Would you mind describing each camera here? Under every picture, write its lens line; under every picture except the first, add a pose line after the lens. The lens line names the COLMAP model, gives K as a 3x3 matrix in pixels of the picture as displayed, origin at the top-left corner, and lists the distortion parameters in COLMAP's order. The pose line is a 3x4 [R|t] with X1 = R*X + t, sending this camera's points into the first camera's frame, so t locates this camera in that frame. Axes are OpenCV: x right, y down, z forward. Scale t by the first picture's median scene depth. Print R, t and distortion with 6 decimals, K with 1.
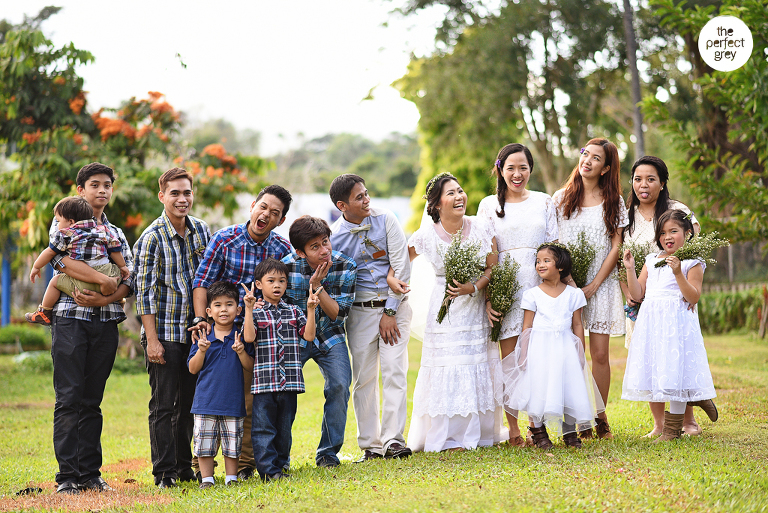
lens RADIAL K [[1889.4, 0, 384.0], [0, 1889.4, 256.5], [0, 0, 1]] dist [0.065130, 0.072241]
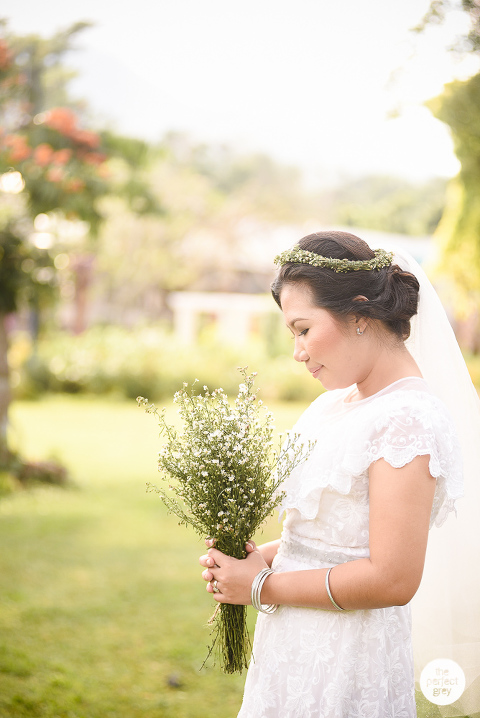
lens RADIAL K [[1718.9, 0, 240.0], [0, 1718.9, 359.0], [0, 0, 1]] dist [0.022990, -4.261591]
pose [[0.992240, 0.068286, -0.103903, 0.014816], [-0.064007, 0.996980, 0.043984, -0.006413], [0.106593, -0.036992, 0.993614, 0.307976]]
